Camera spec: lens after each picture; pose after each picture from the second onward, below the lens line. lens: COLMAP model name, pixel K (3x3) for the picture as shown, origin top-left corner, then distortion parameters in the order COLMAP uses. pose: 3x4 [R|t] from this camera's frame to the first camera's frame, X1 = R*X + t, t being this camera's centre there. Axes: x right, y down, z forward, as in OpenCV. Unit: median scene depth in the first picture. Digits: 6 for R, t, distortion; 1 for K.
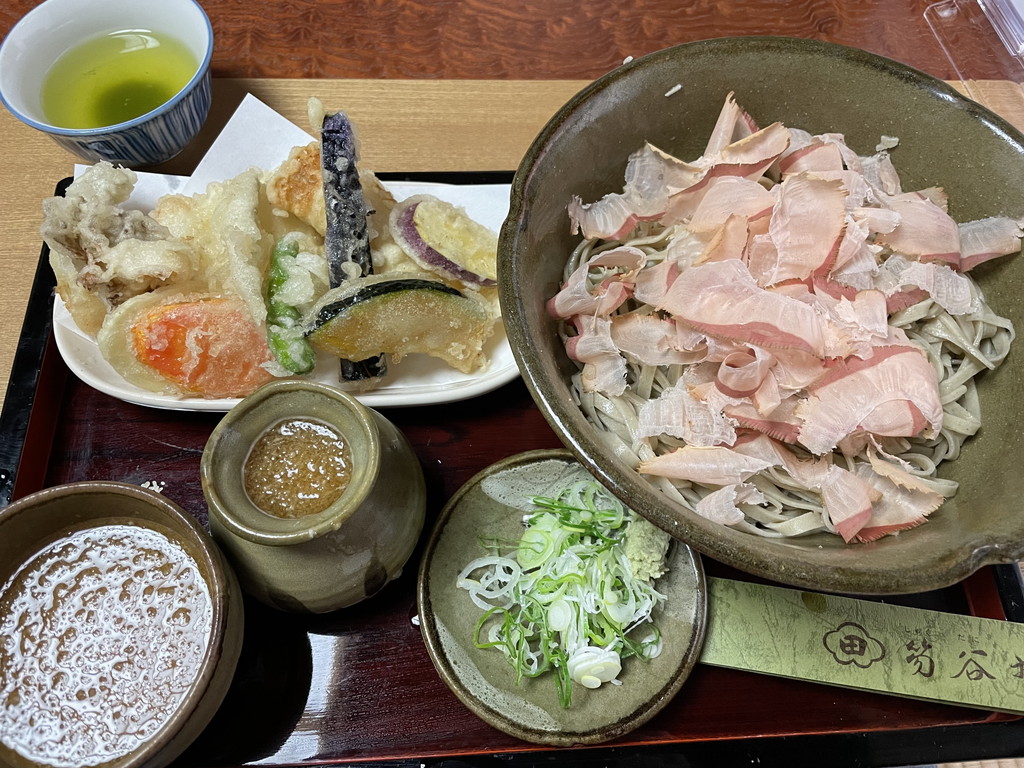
lens RADIAL K [[790.1, 0, 512.0], [0, 790.1, 384.0], [0, 0, 1]] dist [0.067512, -0.119007]
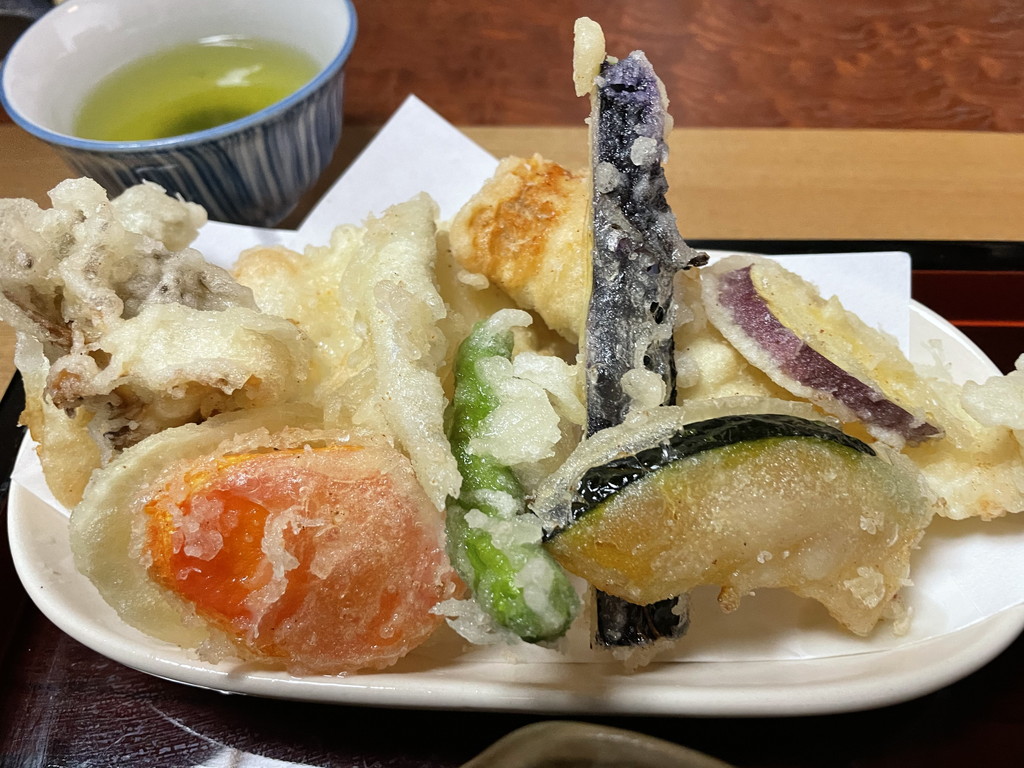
lens RADIAL K [[904.4, 0, 512.0], [0, 904.4, 384.0], [0, 0, 1]] dist [0.065223, -0.205906]
pose [[0.992934, 0.028029, -0.115310, -0.215925], [-0.051421, 0.977364, -0.205221, -0.040528], [0.106948, 0.209700, 0.971899, 0.506824]]
